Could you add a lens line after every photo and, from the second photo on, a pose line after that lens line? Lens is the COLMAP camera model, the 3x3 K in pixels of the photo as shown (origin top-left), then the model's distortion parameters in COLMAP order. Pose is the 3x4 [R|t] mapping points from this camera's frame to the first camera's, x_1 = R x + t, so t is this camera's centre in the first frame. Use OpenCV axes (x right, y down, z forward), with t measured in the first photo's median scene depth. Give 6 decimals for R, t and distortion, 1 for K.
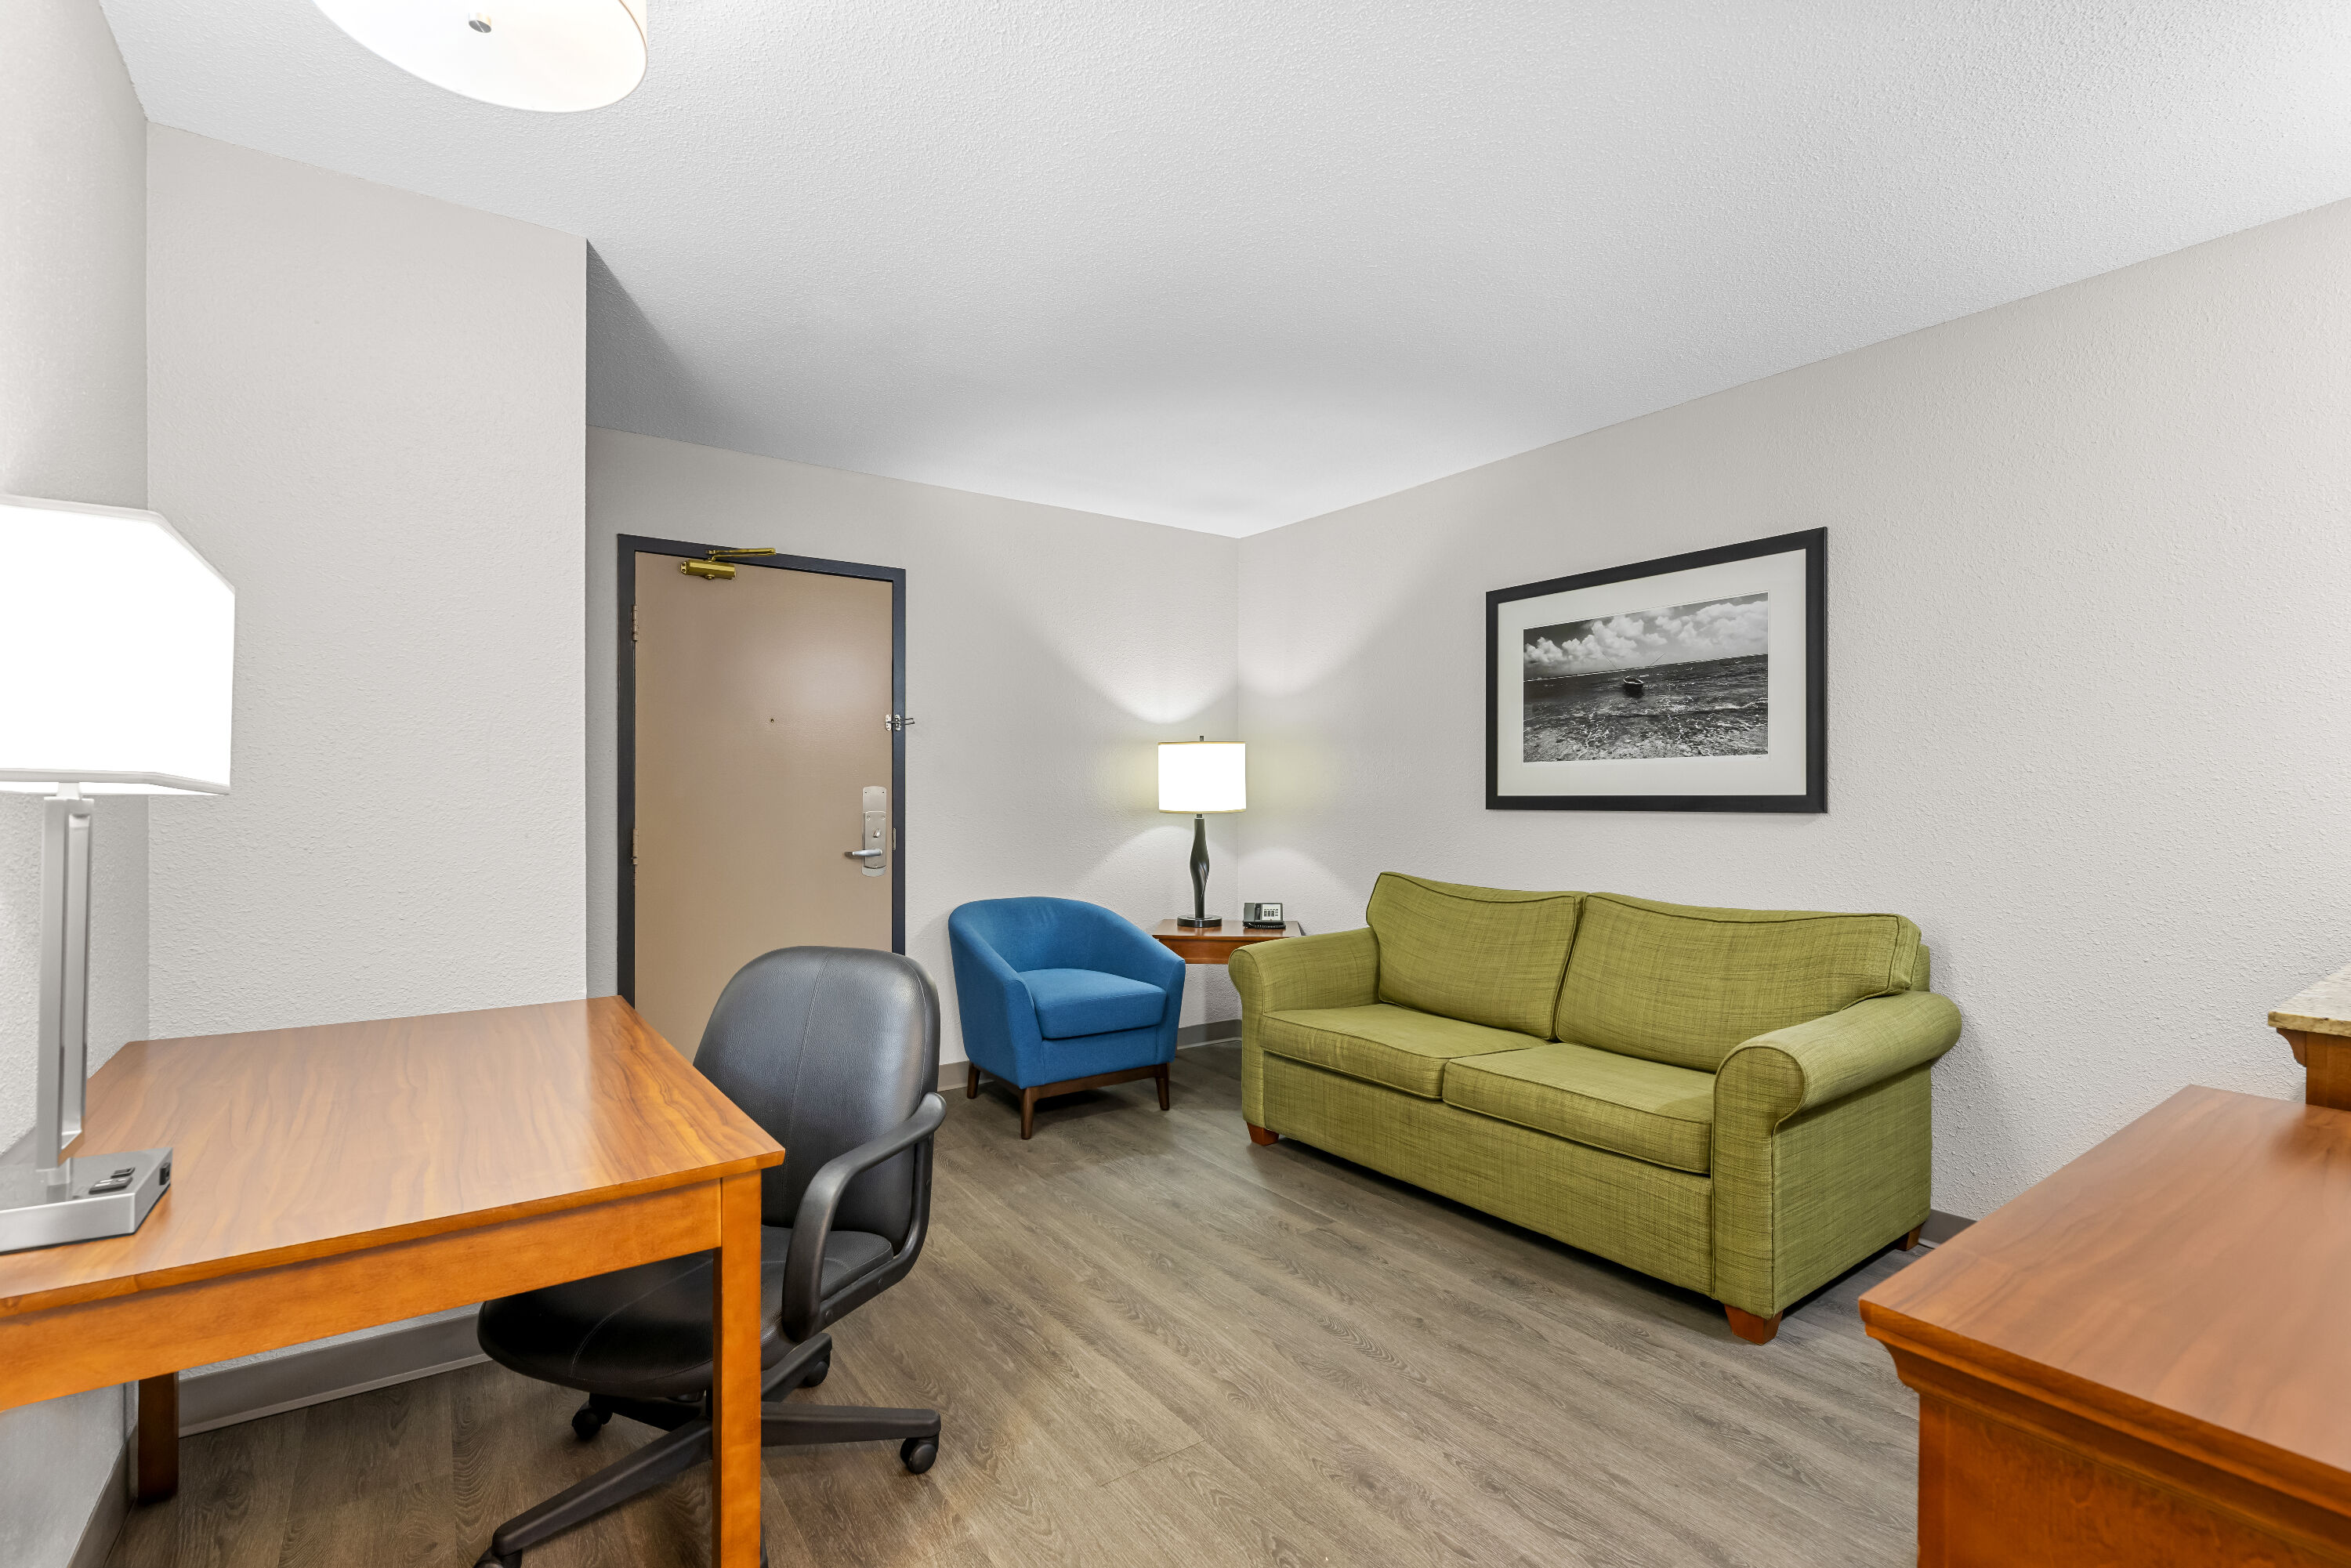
lens RADIAL K [[1062.1, 0, 1168.7], [0, 1062.1, 792.5], [0, 0, 1]] dist [0.000146, 0.000003]
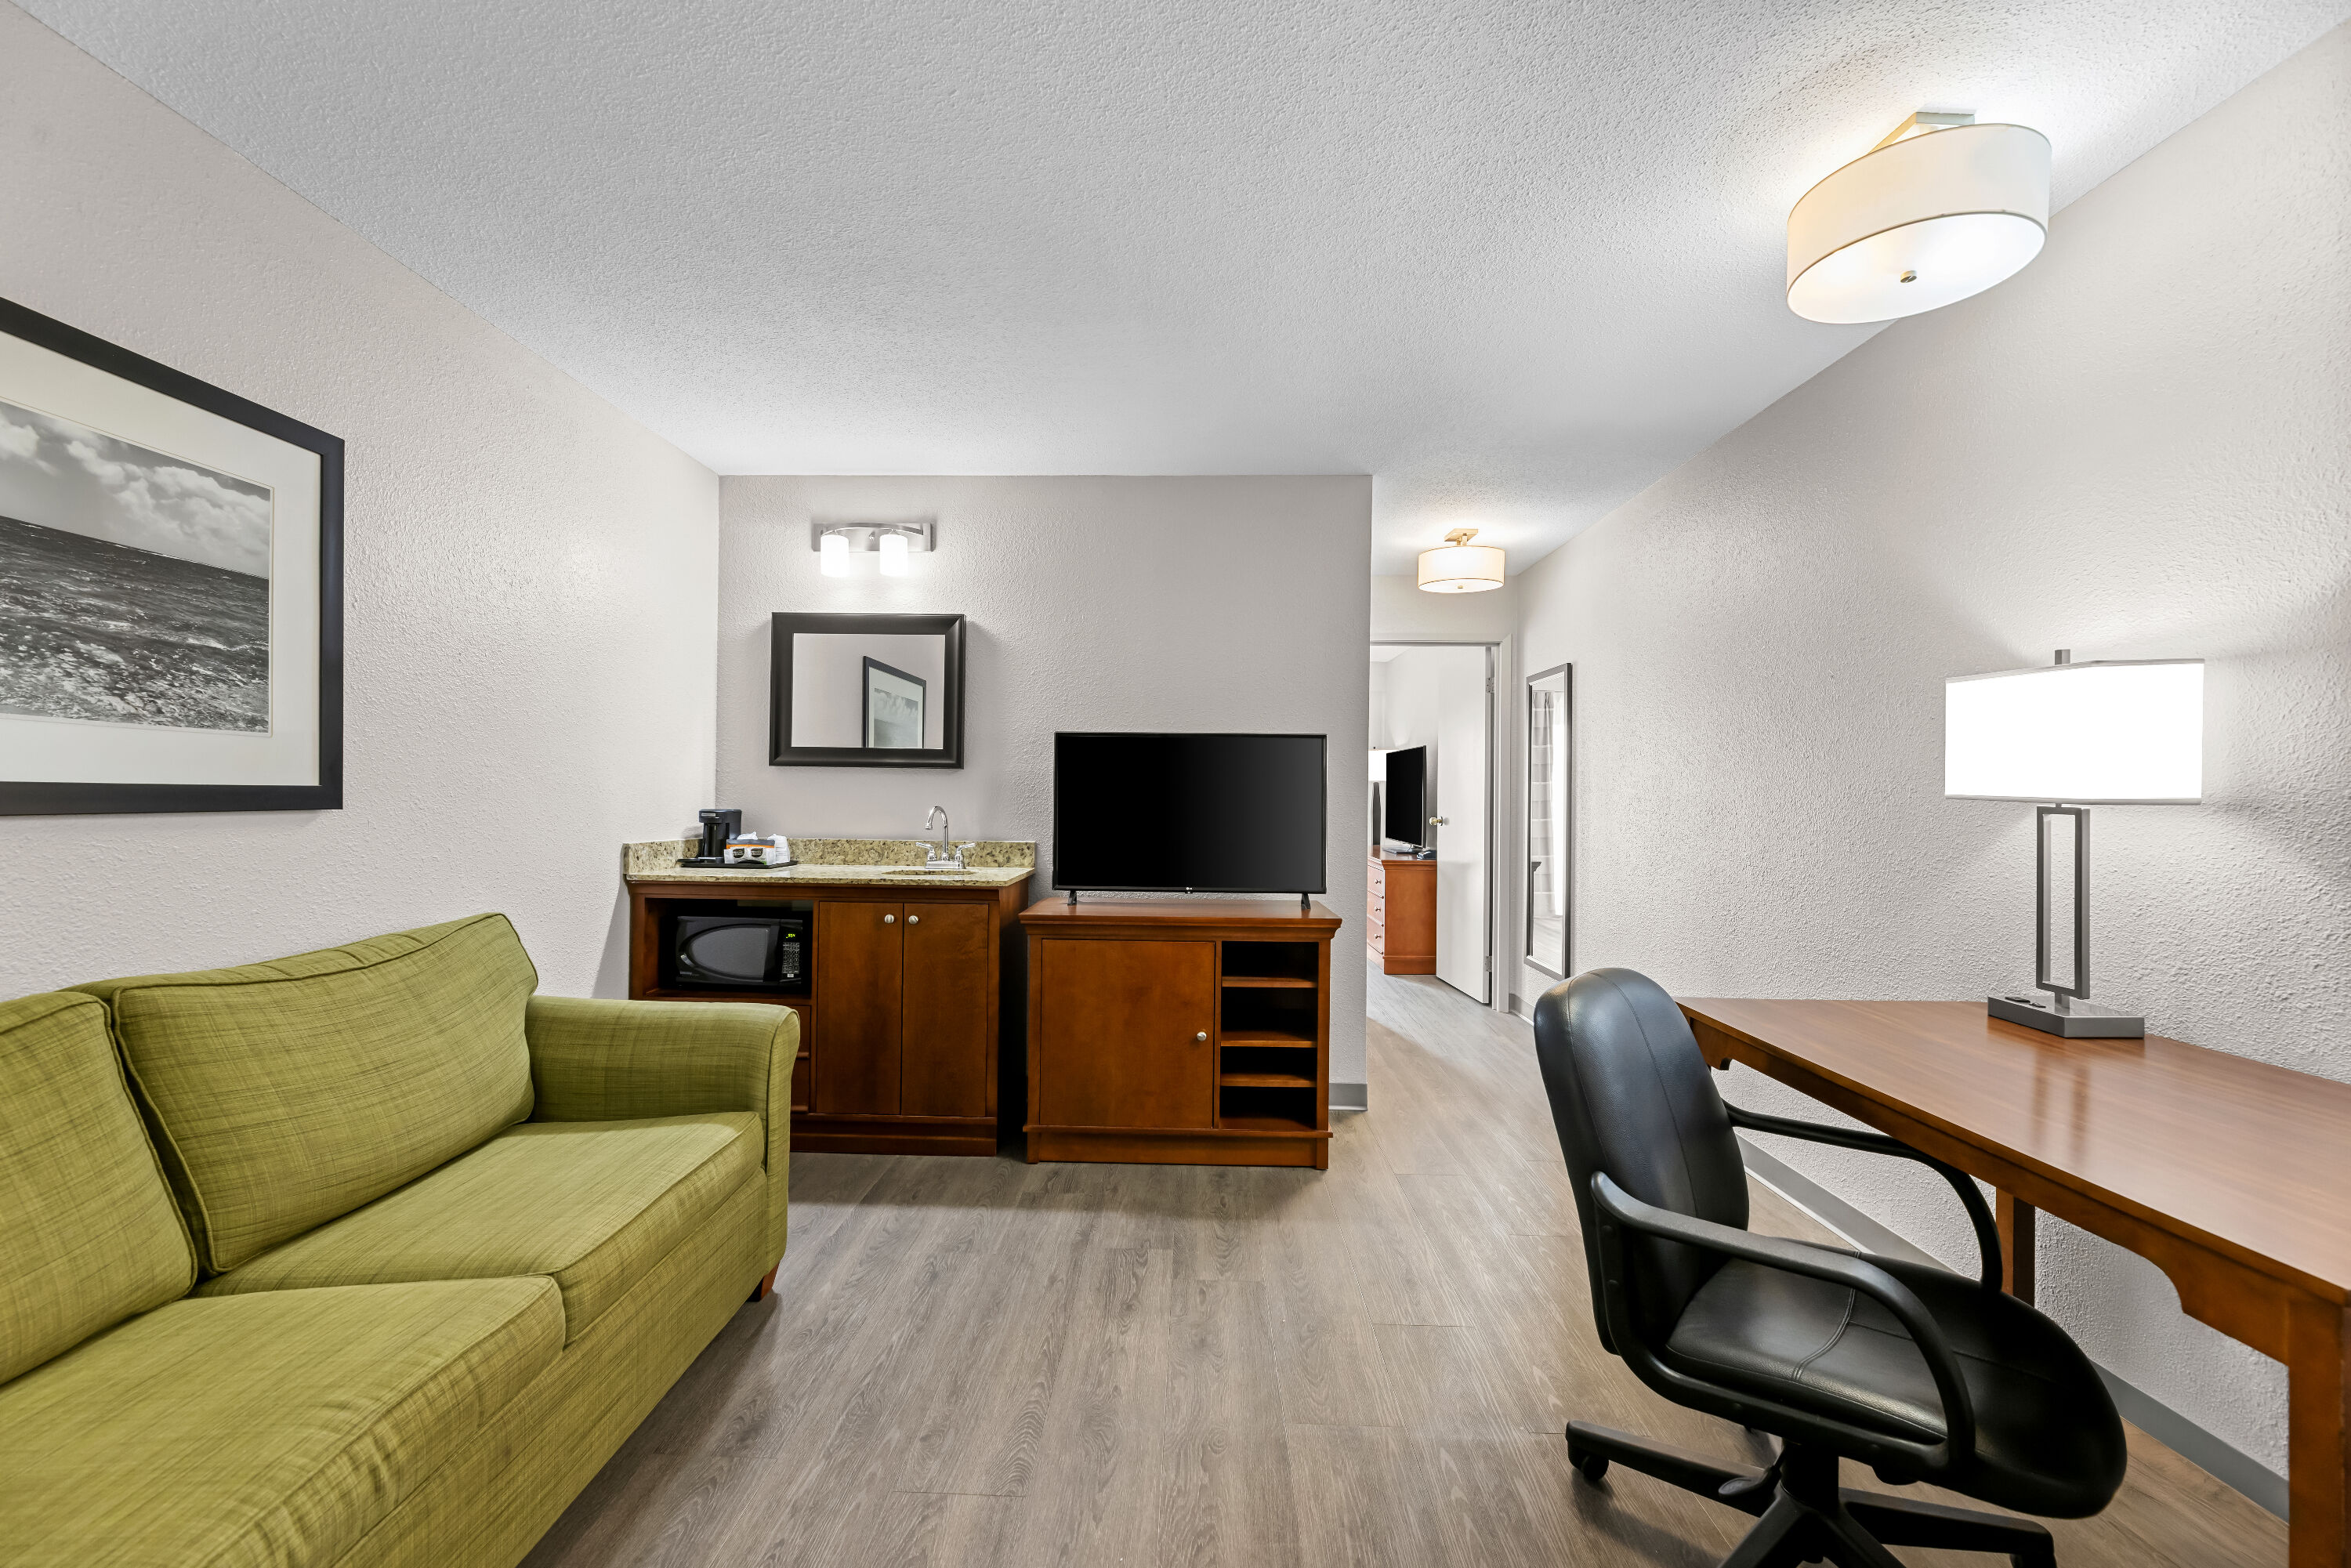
lens RADIAL K [[961.7, 0, 1155.8], [0, 961.7, 785.1], [0, 0, 1]] dist [0.001766, 0.000165]
pose [[-0.796111, -0.004144, 0.605136, -0.267203], [-0.013827, 0.999840, -0.011345, 0.001441], [-0.604992, -0.017399, -0.796041, 1.140482]]
